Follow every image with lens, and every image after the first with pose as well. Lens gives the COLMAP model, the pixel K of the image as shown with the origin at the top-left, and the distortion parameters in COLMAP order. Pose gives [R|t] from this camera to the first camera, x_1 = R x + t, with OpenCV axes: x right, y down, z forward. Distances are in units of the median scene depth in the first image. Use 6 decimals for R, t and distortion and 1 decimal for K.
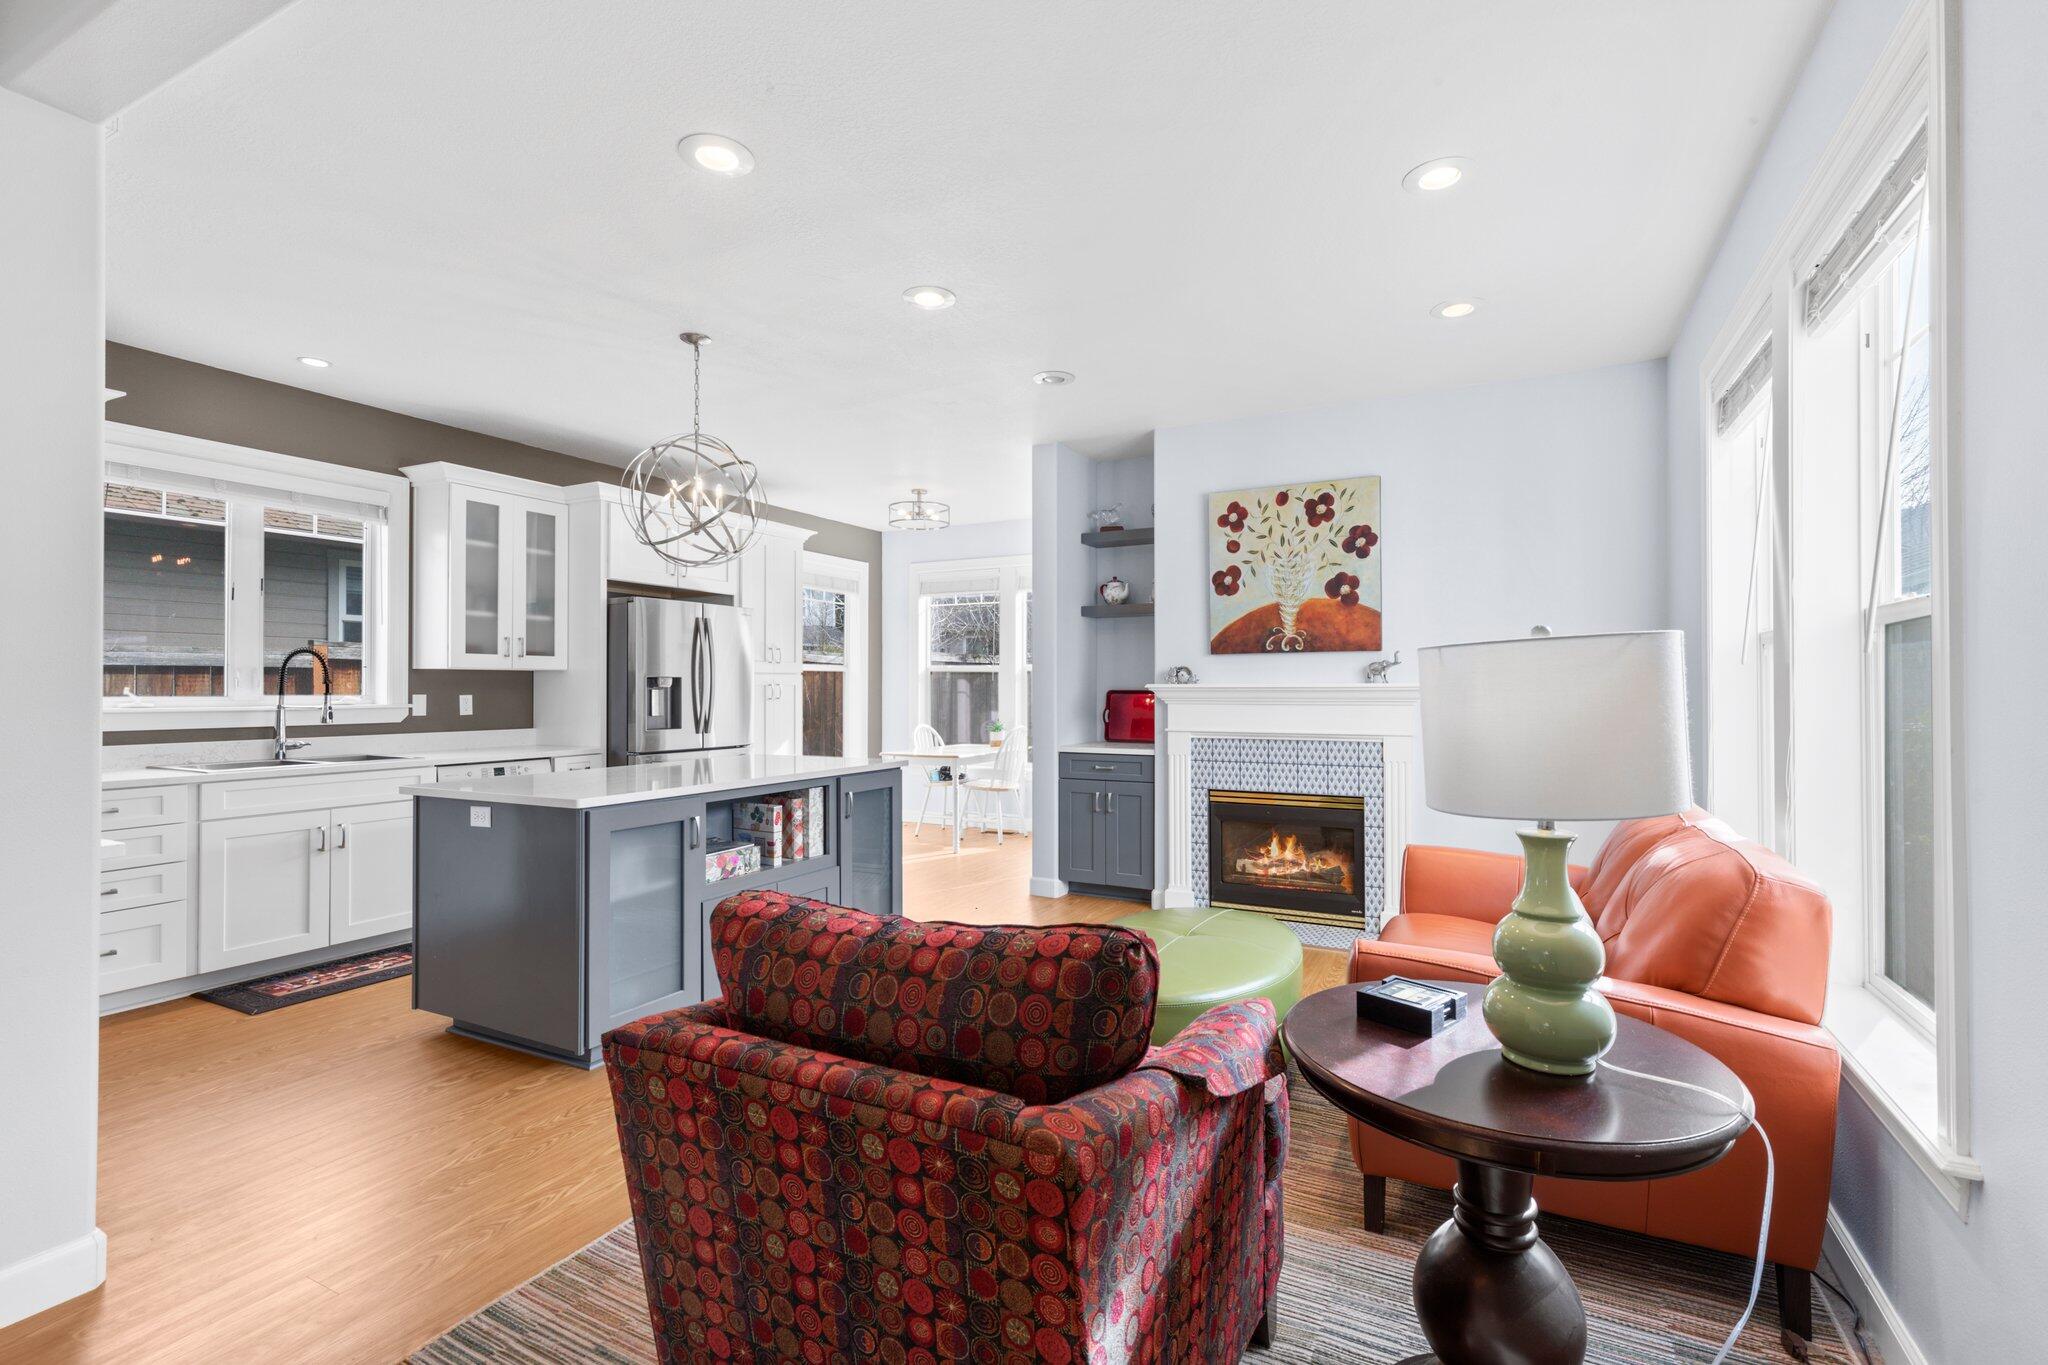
lens RADIAL K [[914.3, 0, 1037.4], [0, 914.3, 683.3], [0, 0, 1]] dist [0.007634, -0.000941]
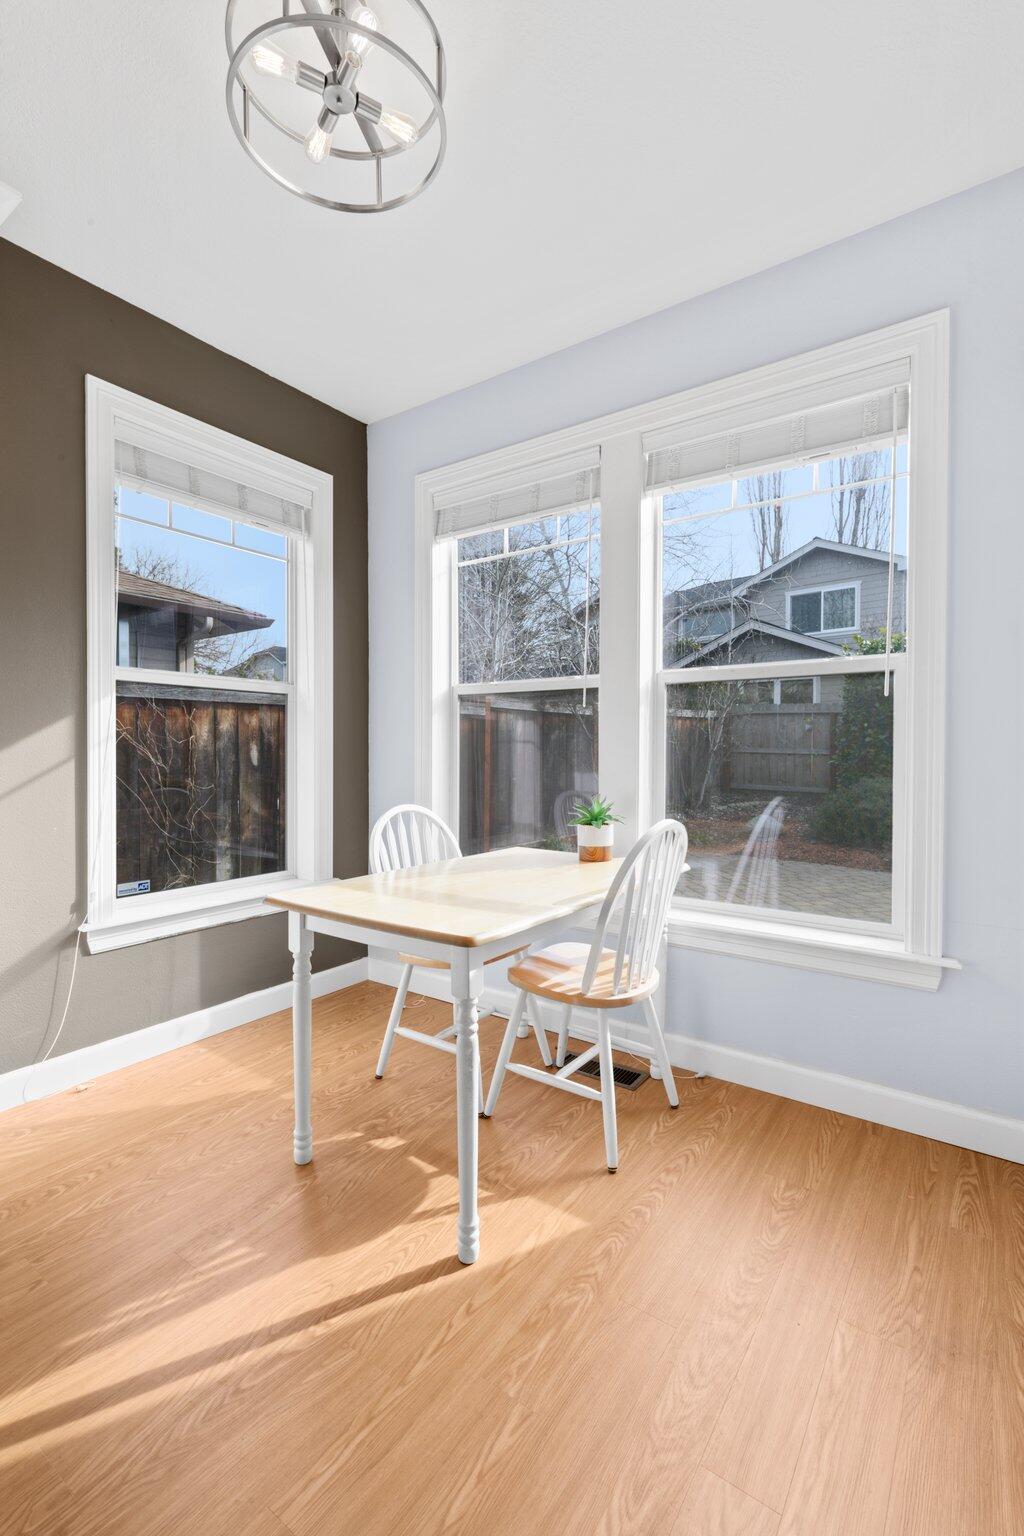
lens RADIAL K [[685.7, 0, 502.0], [0, 685.7, 760.5], [0, 0, 1]] dist [0.007634, -0.000941]
pose [[0.989371, 0.003408, -0.145376, -0.064989], [-0.000664, 0.999821, 0.018923, 0.028372], [0.145415, -0.018625, 0.989195, 1.088653]]
